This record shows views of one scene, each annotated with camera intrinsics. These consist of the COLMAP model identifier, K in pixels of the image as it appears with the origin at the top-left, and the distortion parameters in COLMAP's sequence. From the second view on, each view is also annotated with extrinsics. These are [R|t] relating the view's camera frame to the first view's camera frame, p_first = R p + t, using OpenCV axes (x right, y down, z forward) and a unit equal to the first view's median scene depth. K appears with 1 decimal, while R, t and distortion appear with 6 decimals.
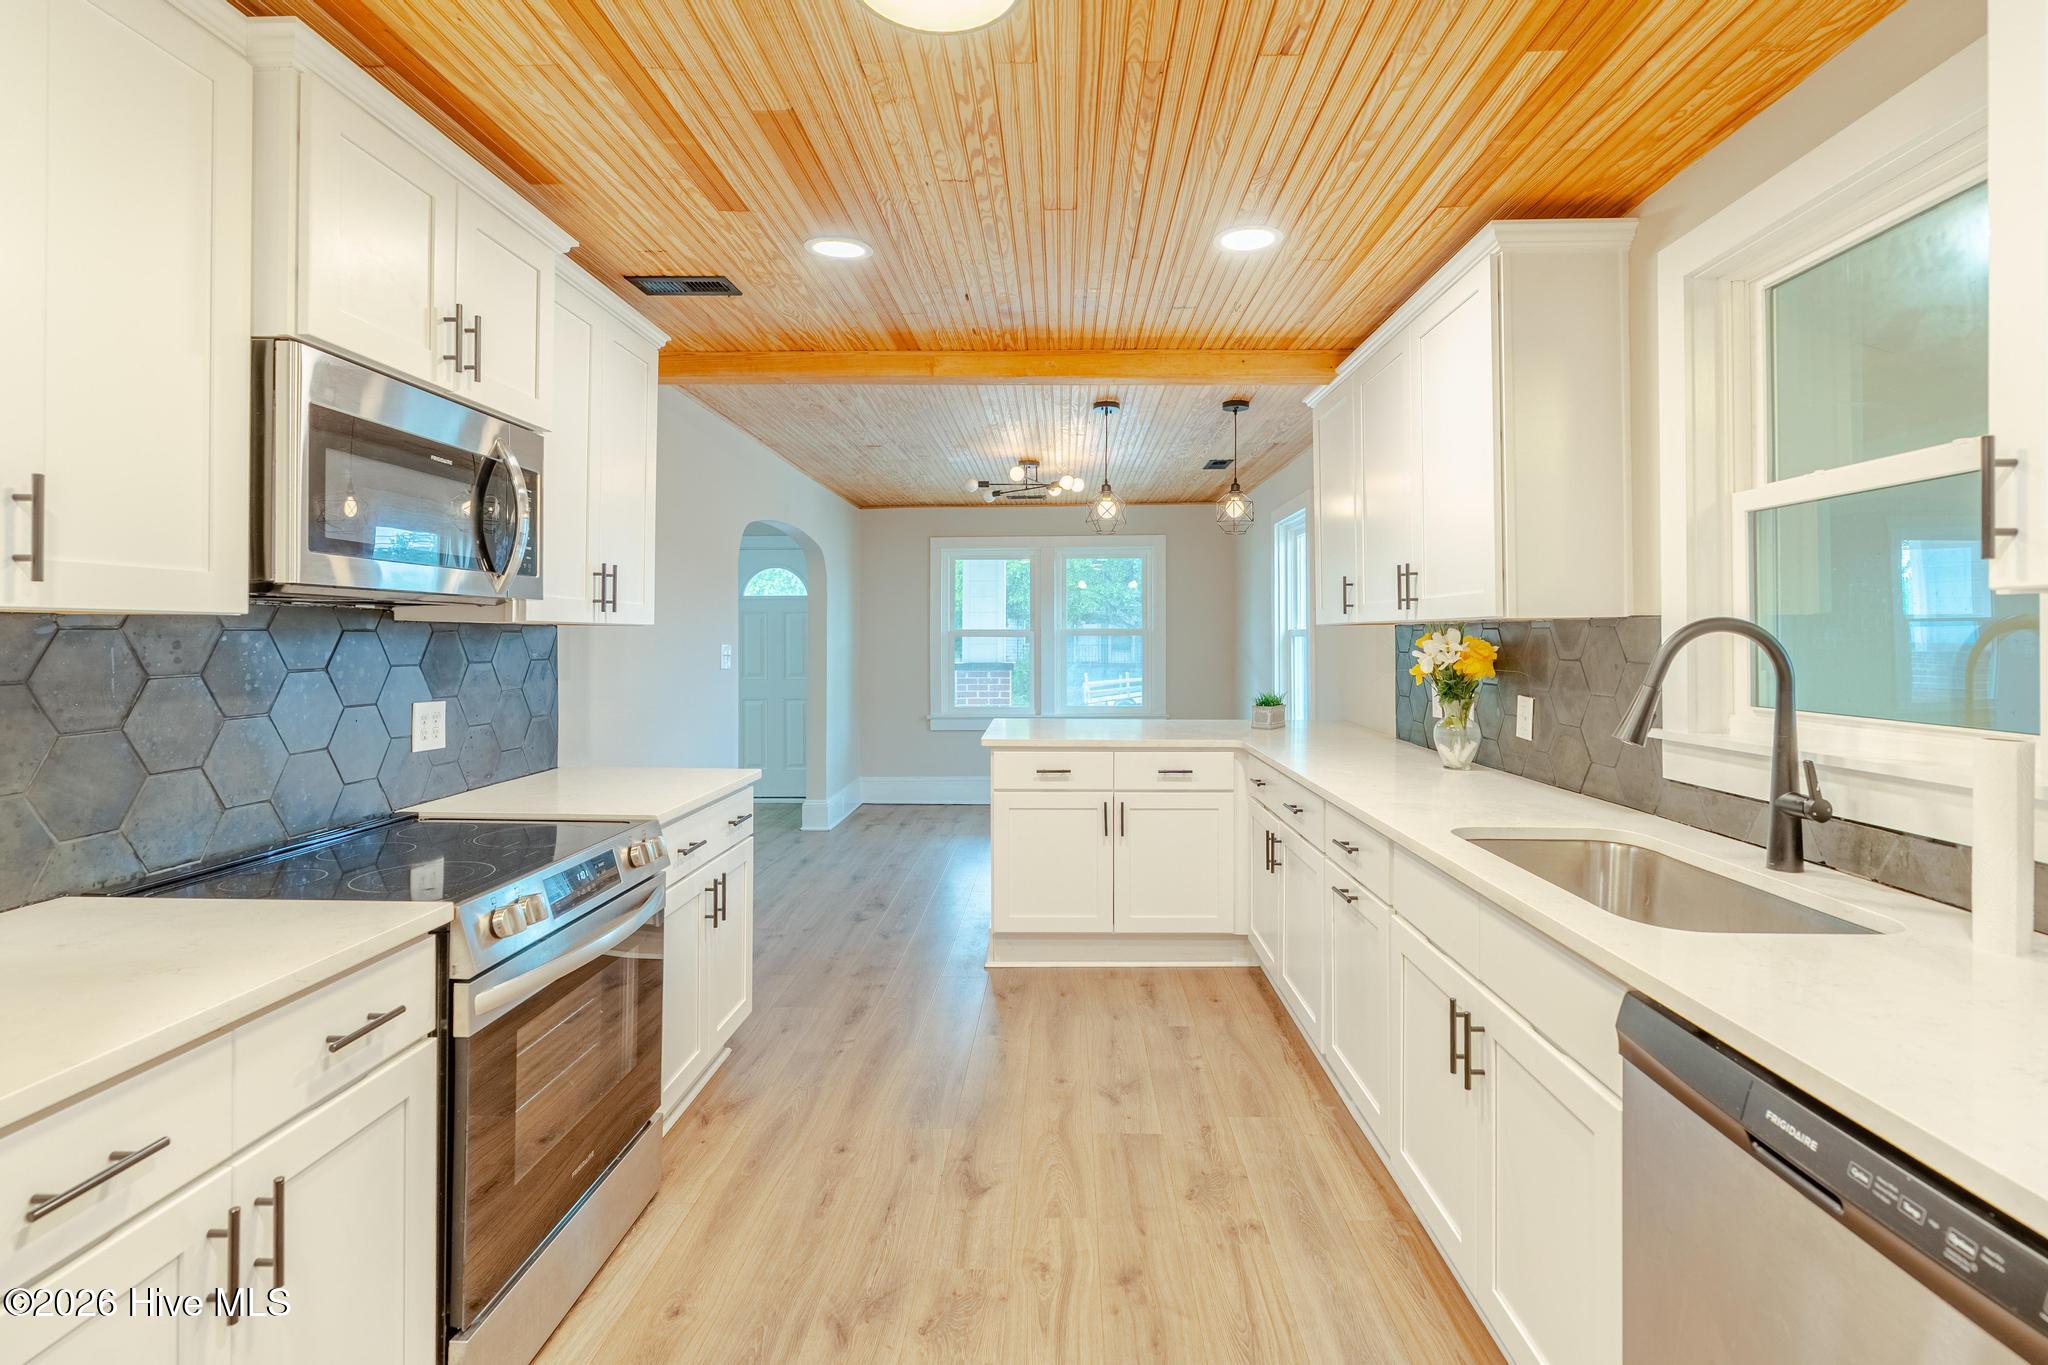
lens RADIAL K [[935.3, 0, 1071.3], [0, 935.3, 630.4], [0, 0, 1]] dist [-0.012616, 0.001186]
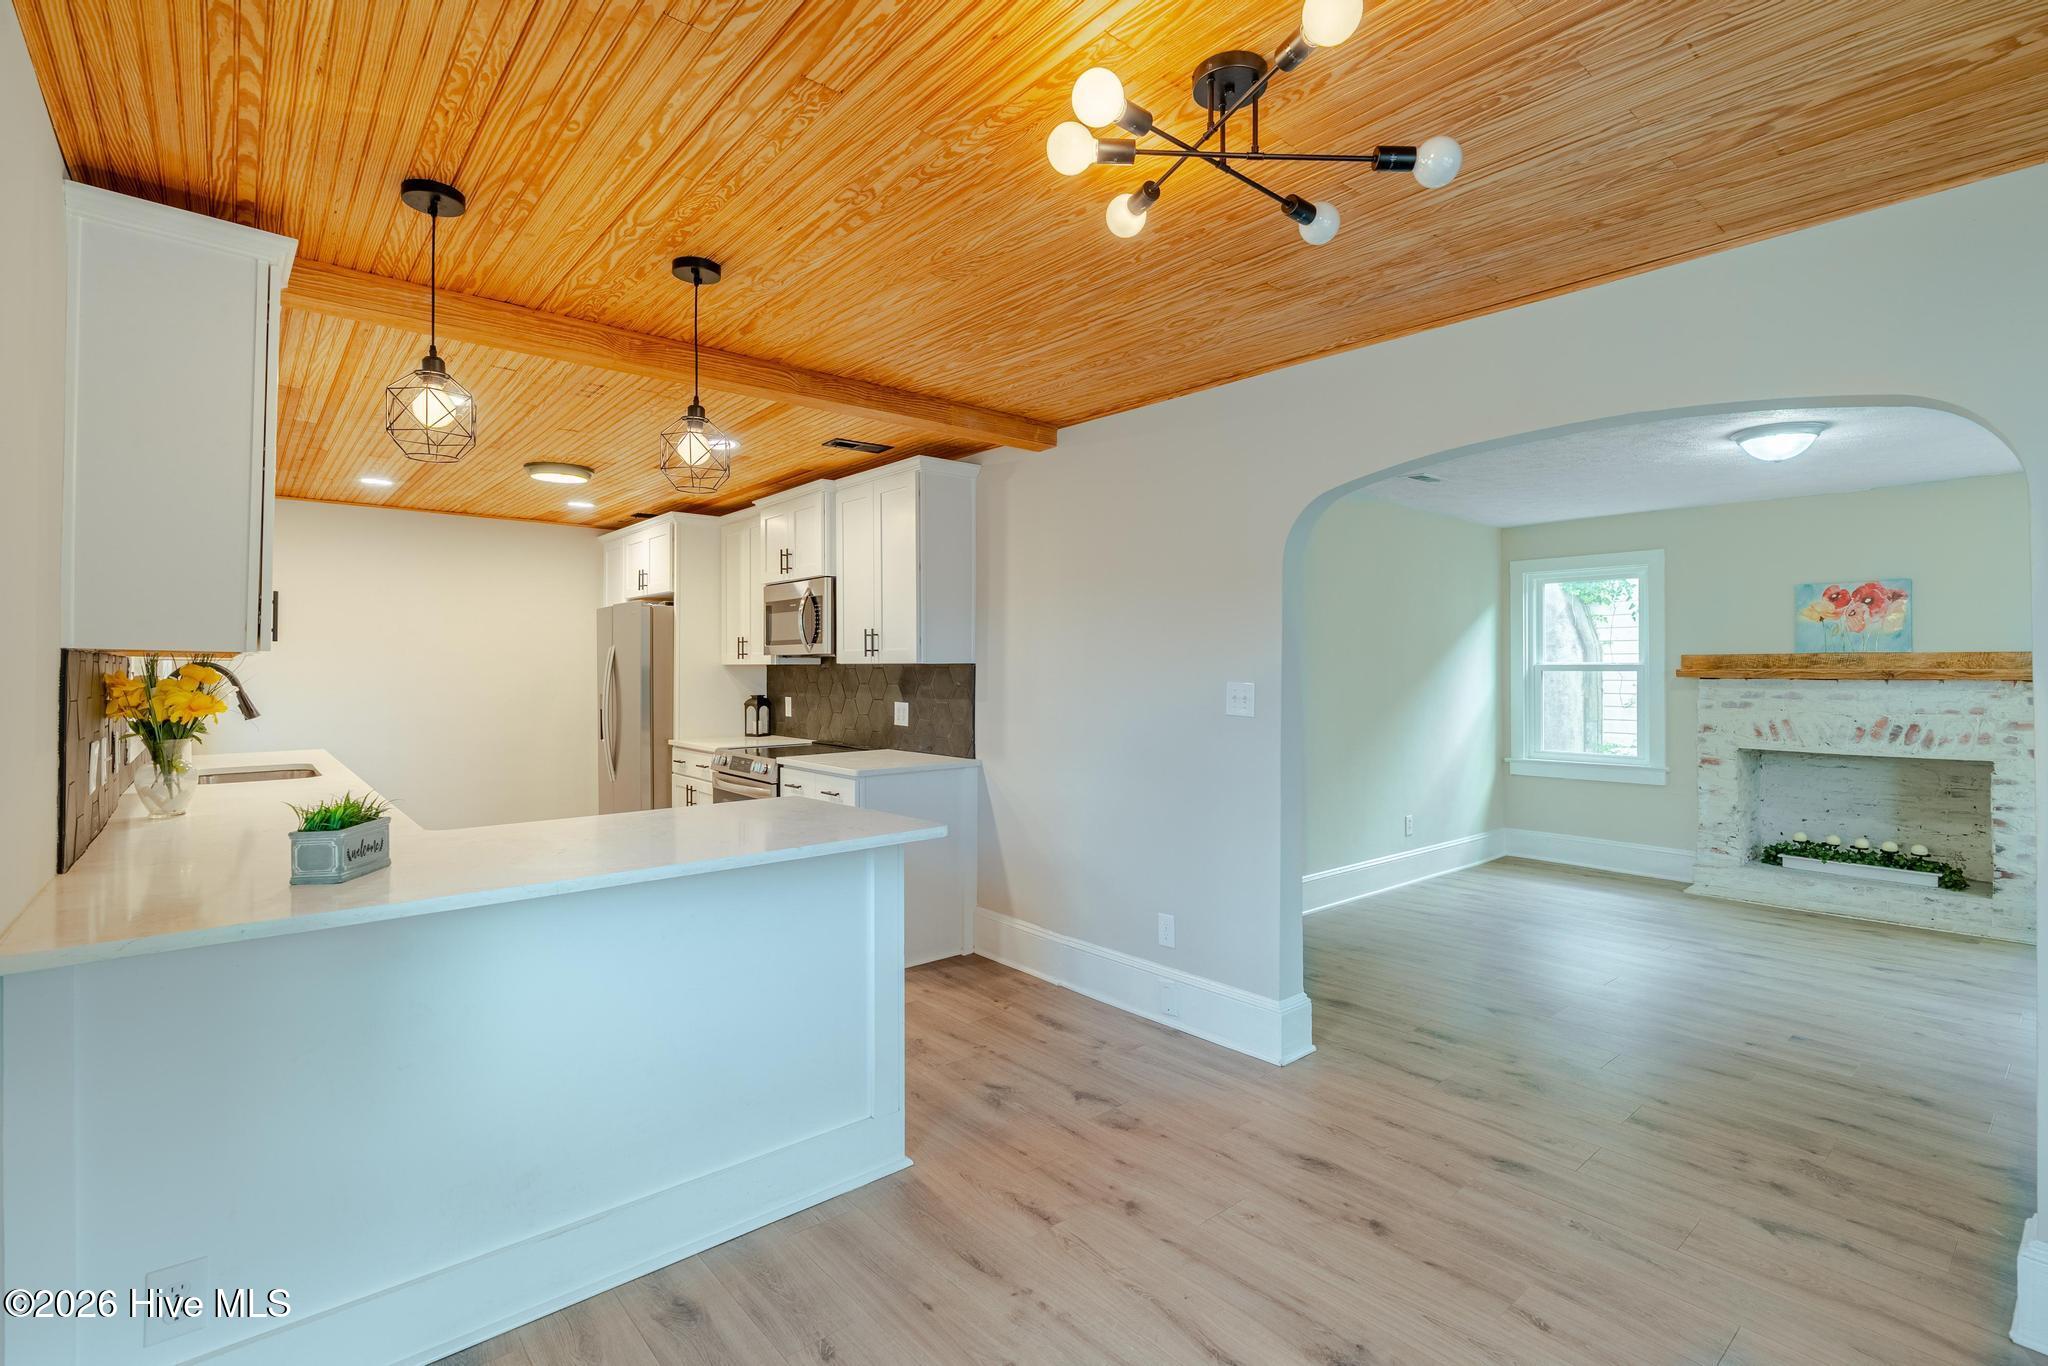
lens RADIAL K [[935.3, 0, 1018.7], [0, 935.3, 659.1], [0, 0, 1]] dist [-0.012616, 0.001186]
pose [[-0.765640, -0.008487, -0.643214, 0.503093], [0.003157, 0.999851, -0.016950, 0.019480], [0.643262, -0.015009, -0.765499, 3.119706]]
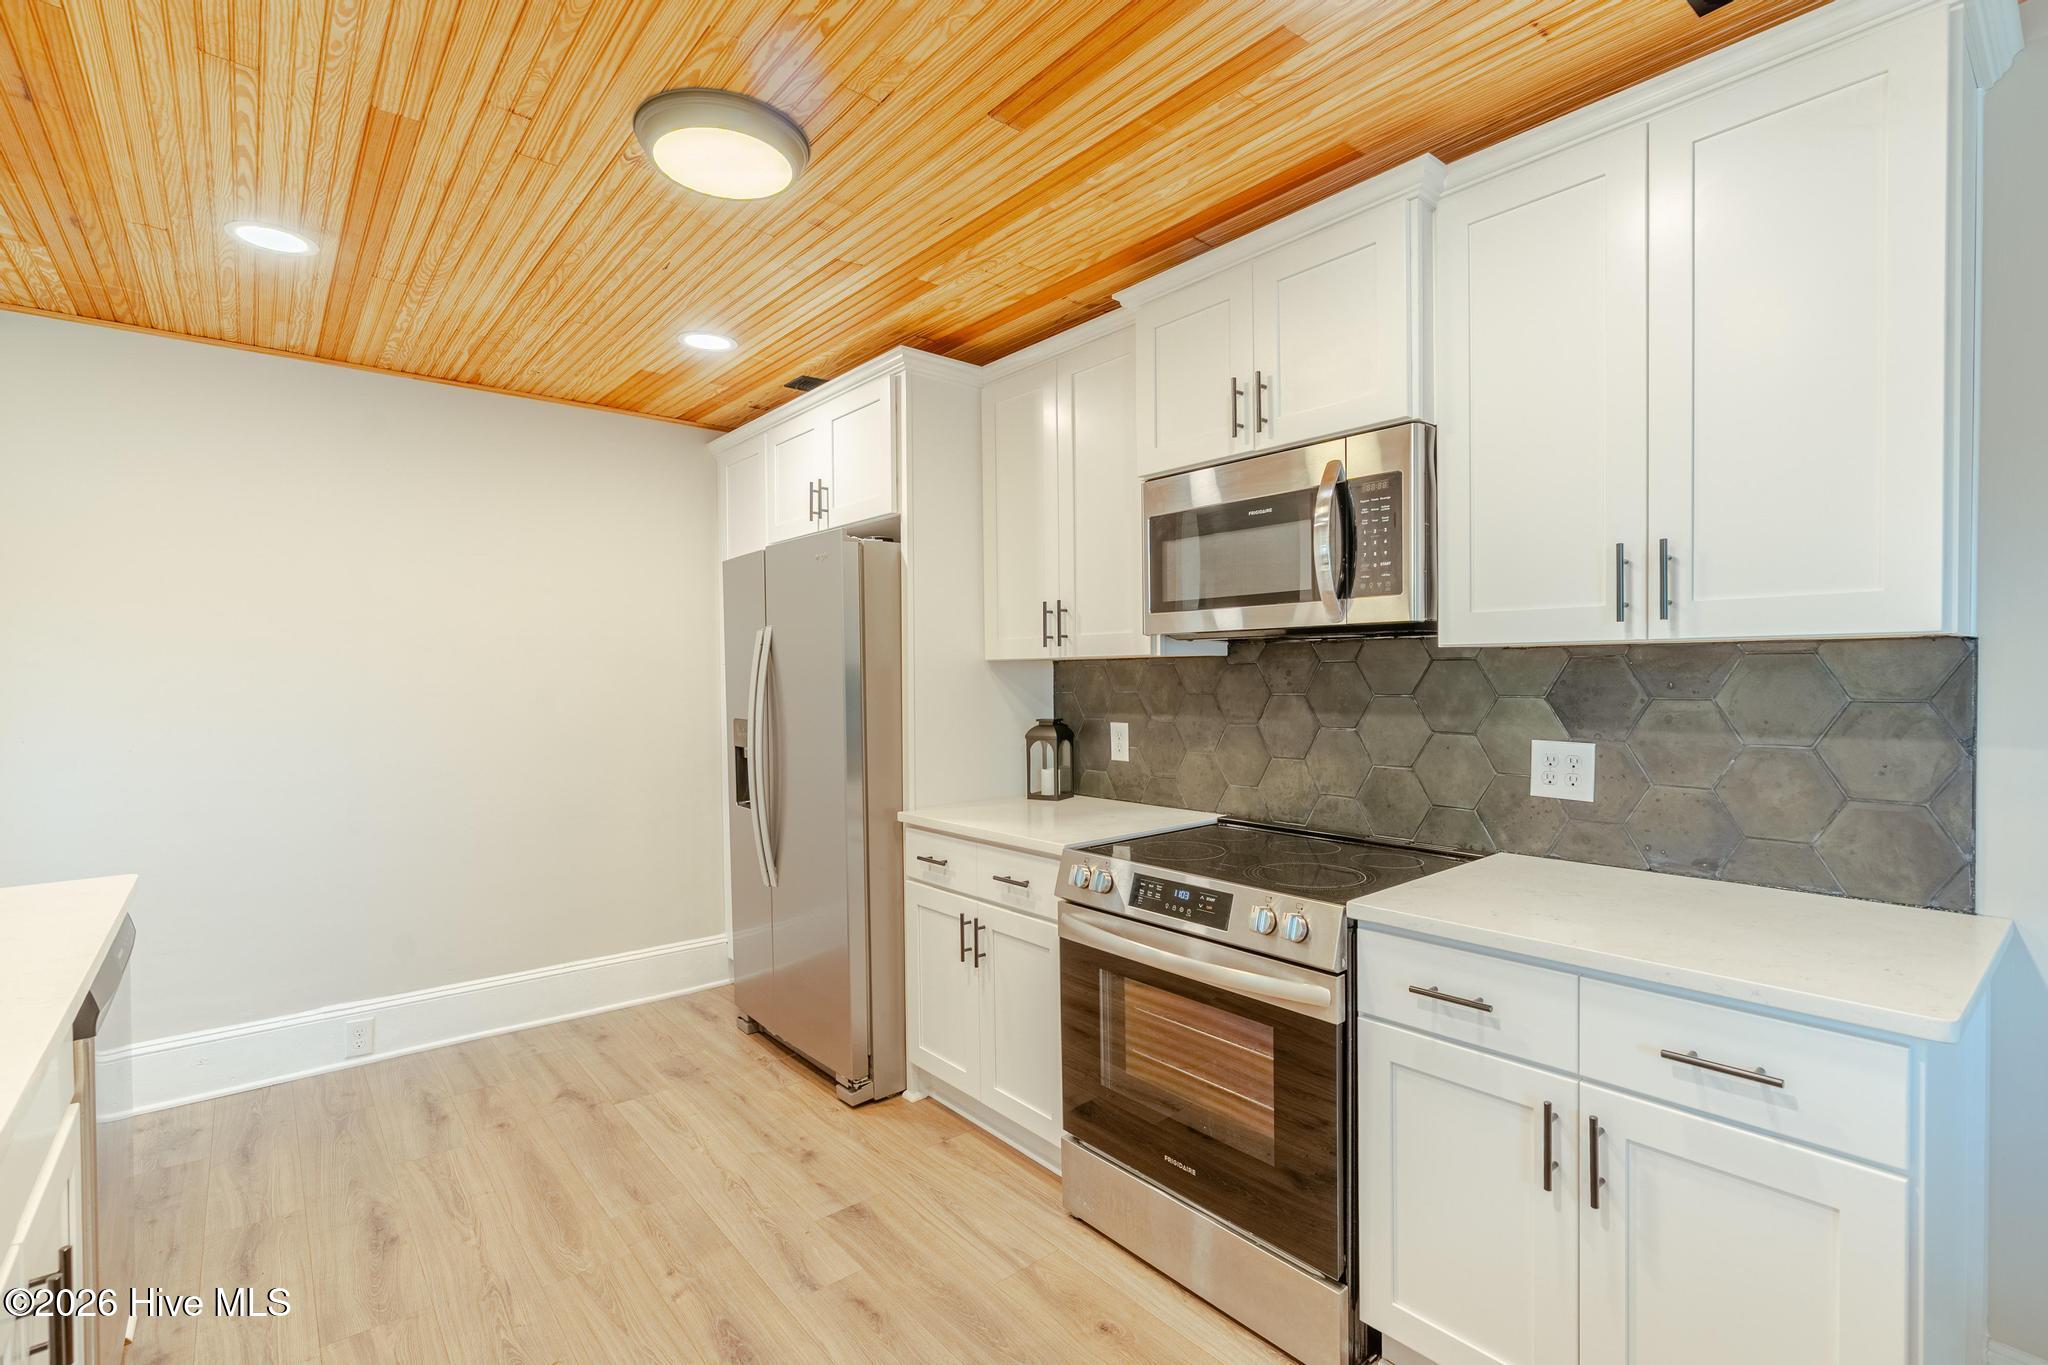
lens RADIAL K [[935.3, 0, 1027.1], [0, 935.3, 680.4], [0, 0, 1]] dist [-0.012616, 0.001186]
pose [[-0.768127, 0.010387, -0.640213, 0.246658], [0.013437, 0.999910, 0.000101, 0.017433], [0.640156, -0.008525, -0.768197, 1.514161]]
